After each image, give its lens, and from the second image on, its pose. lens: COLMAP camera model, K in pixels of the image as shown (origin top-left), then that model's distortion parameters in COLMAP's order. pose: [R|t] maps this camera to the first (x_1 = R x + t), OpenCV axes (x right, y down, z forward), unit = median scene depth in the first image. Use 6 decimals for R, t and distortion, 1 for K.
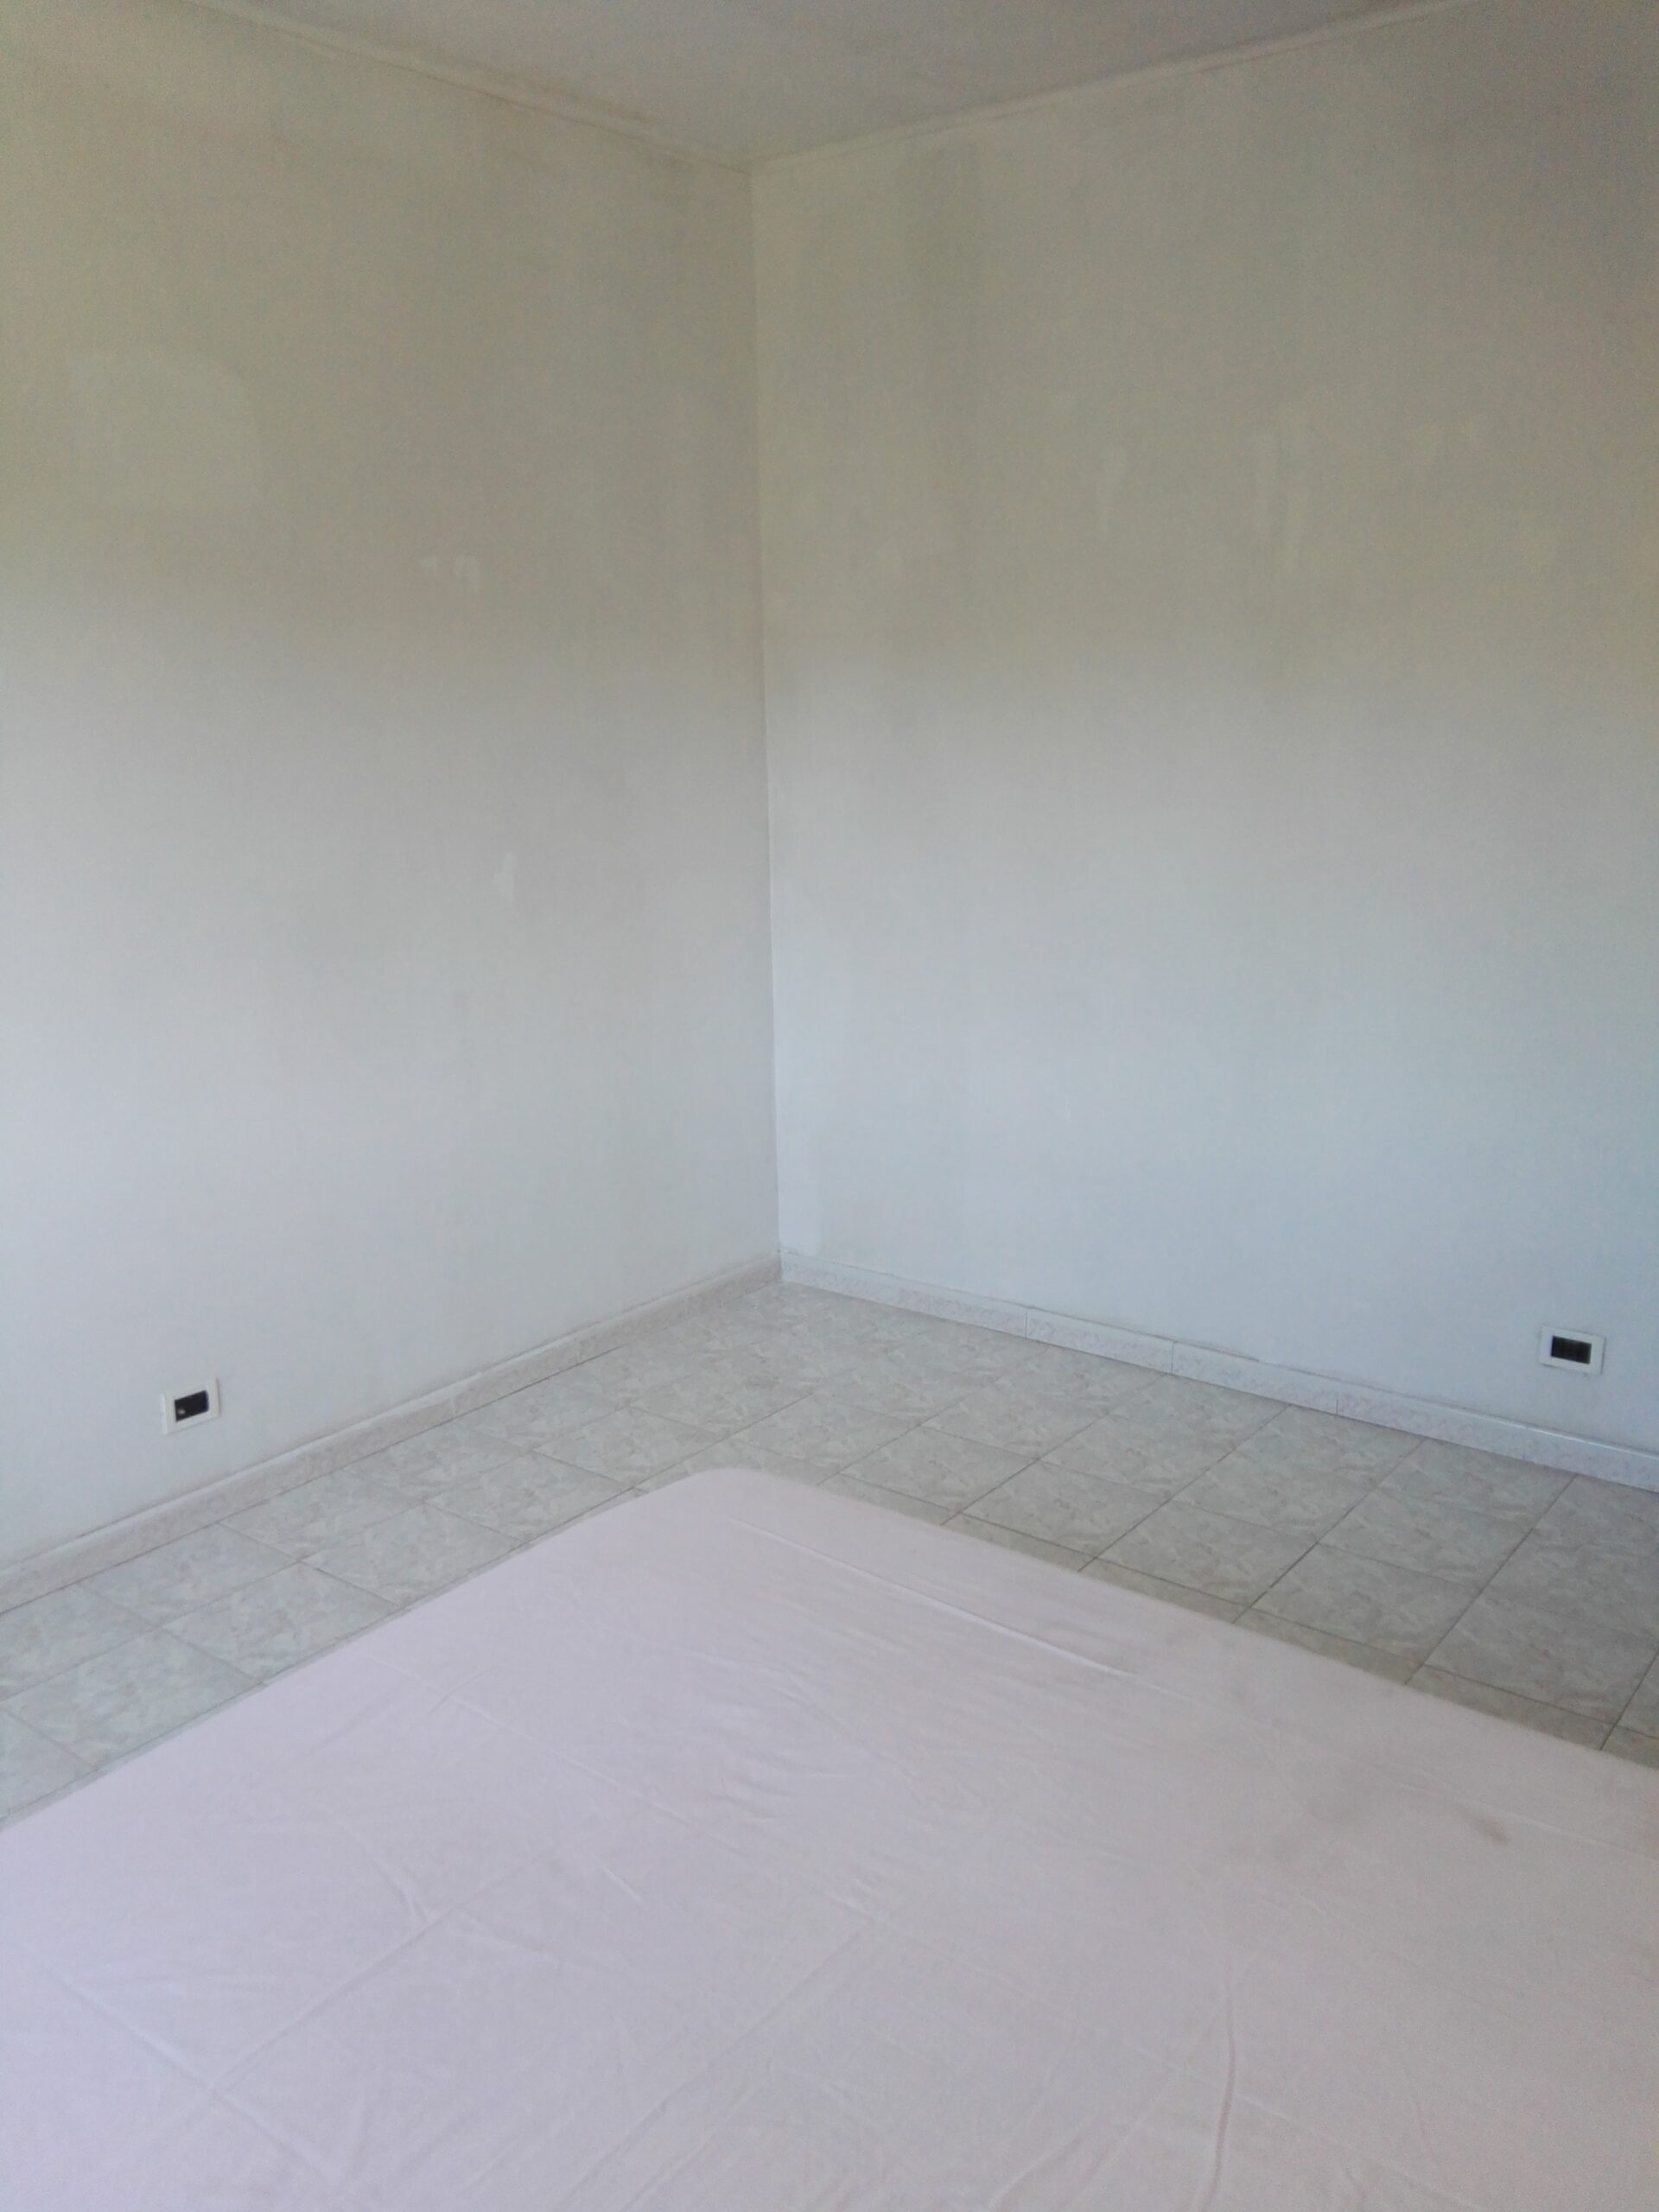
lens RADIAL K [[1785.2, 0, 836.7], [0, 1785.2, 1176.4], [0, 0, 1]] dist [0.085395, -0.162830]
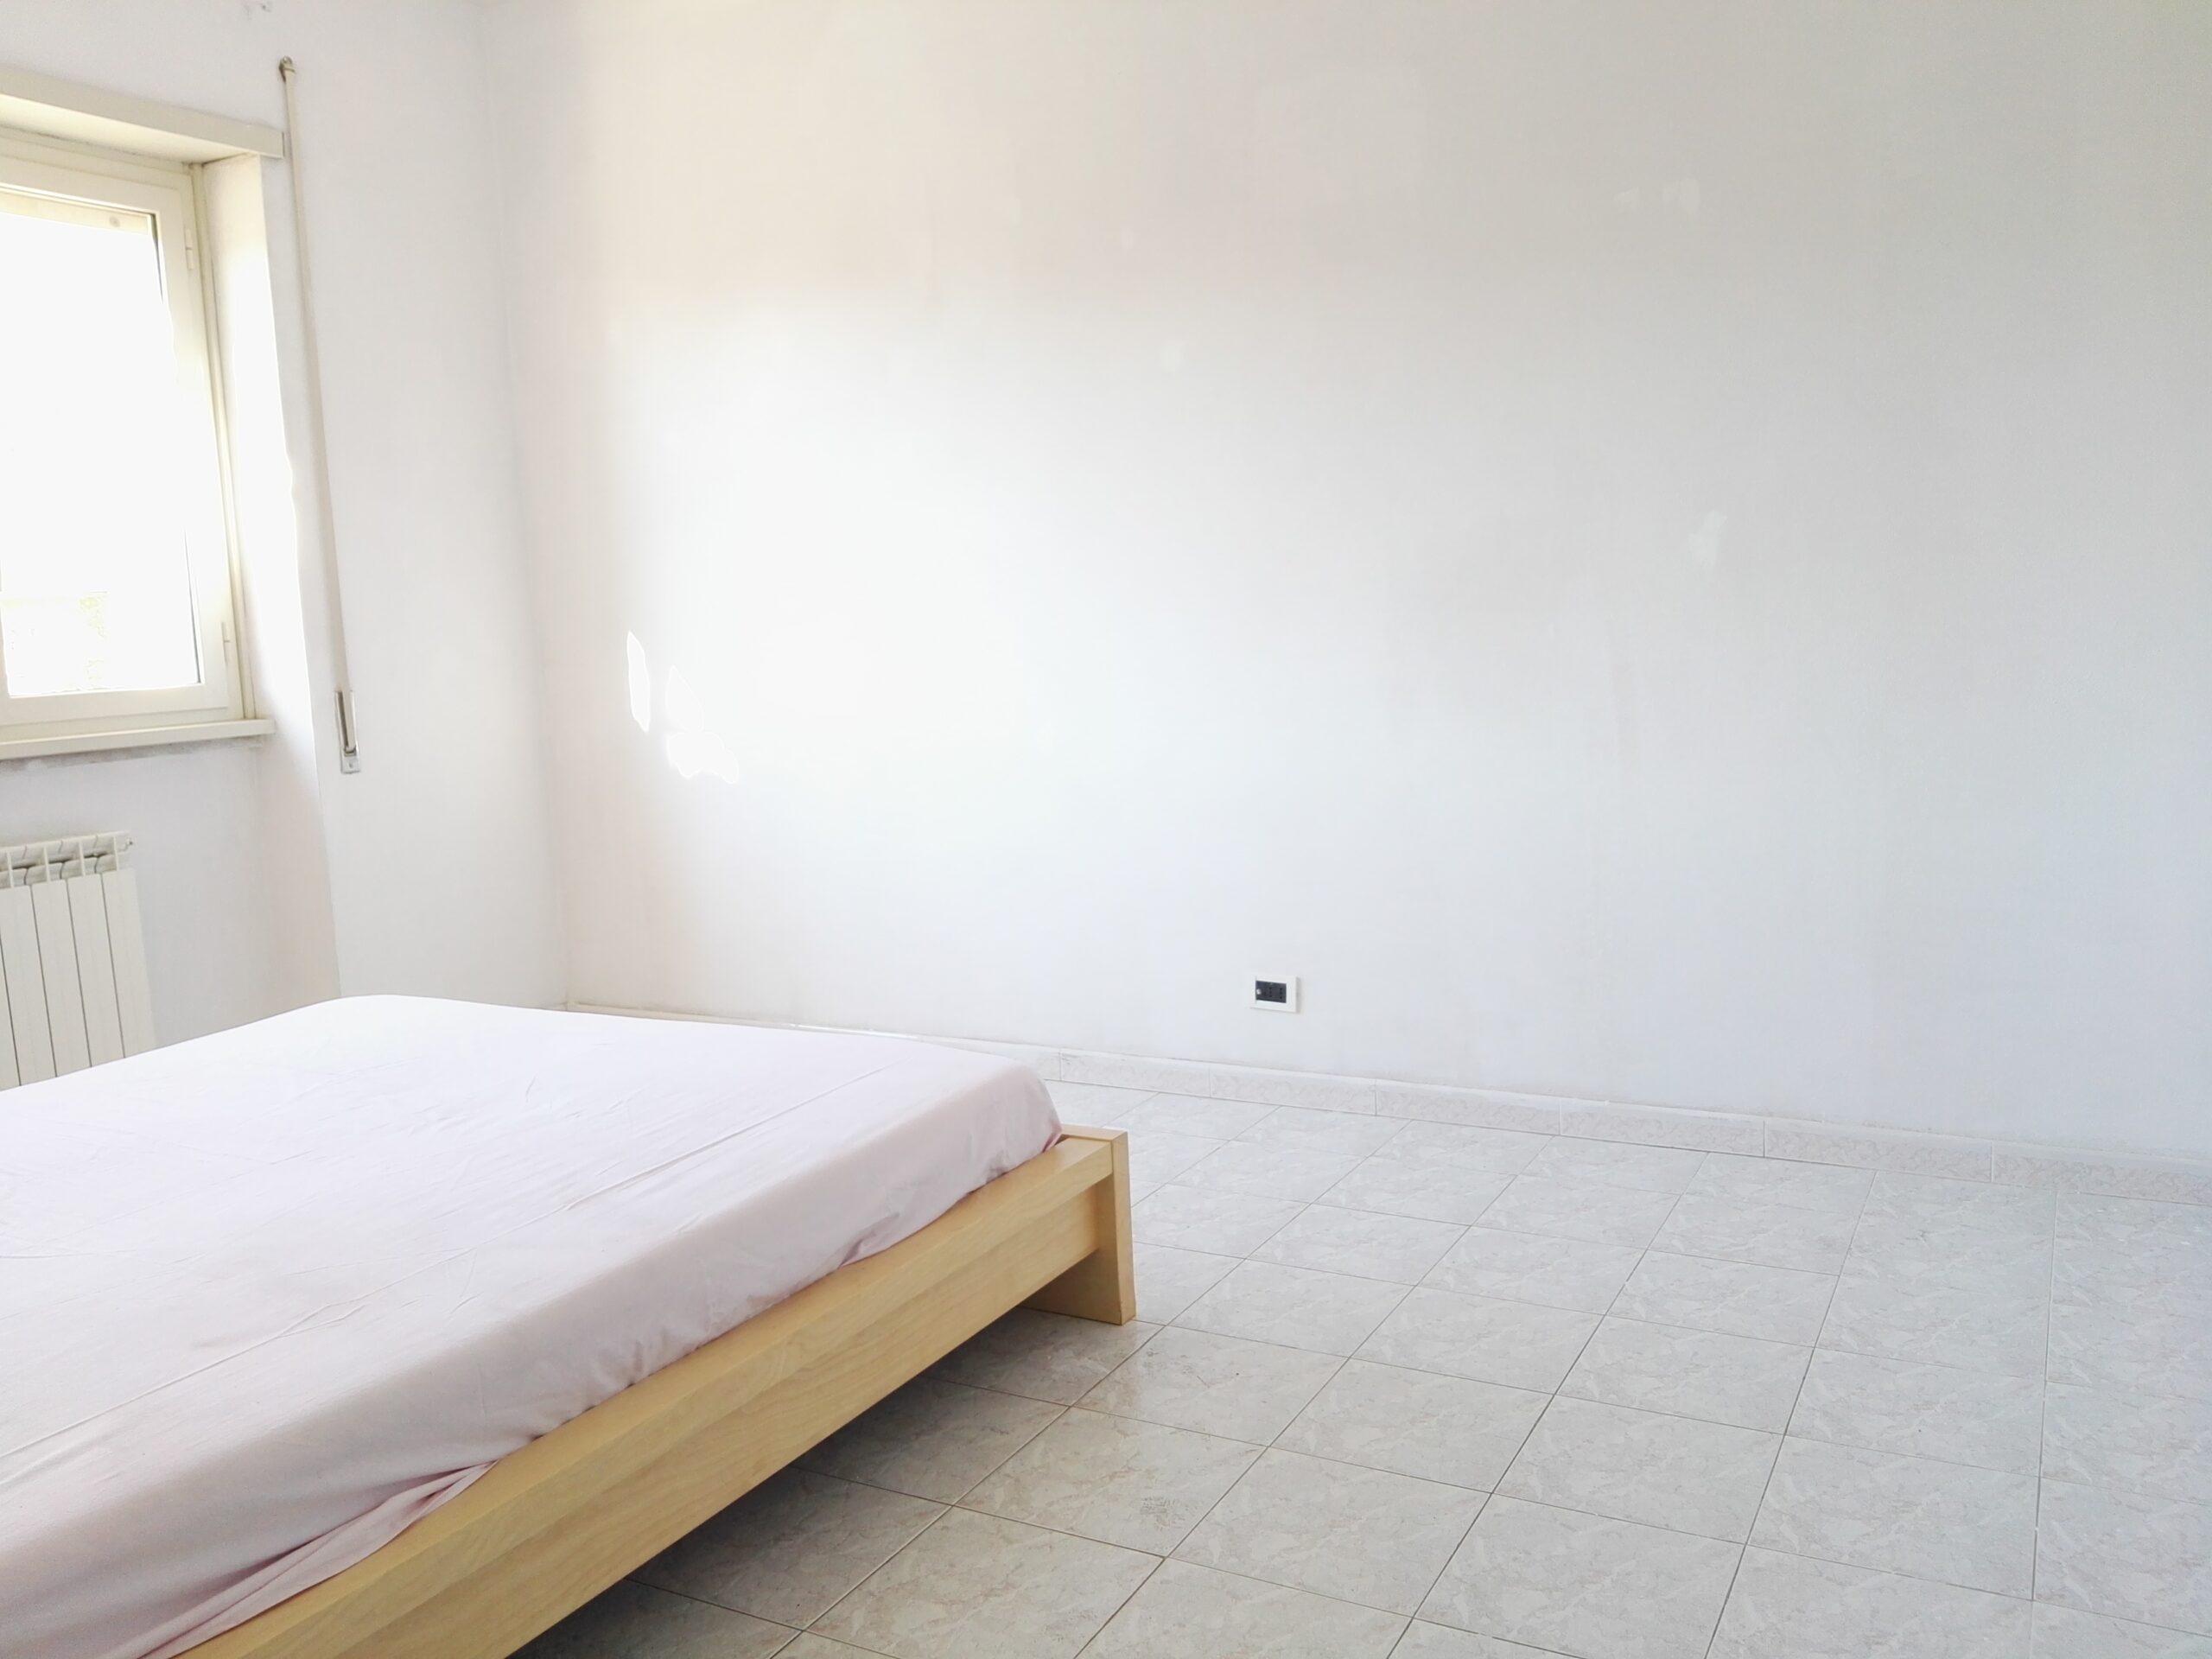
lens RADIAL K [[1785.2, 0, 1147.4], [0, 1785.2, 820.7], [0, 0, 1]] dist [0.085395, -0.162830]
pose [[0.183693, 0.124591, -0.975056, 0.635773], [-0.243889, 0.966695, 0.077576, -0.039010], [0.952247, 0.223555, 0.207962, 0.605120]]
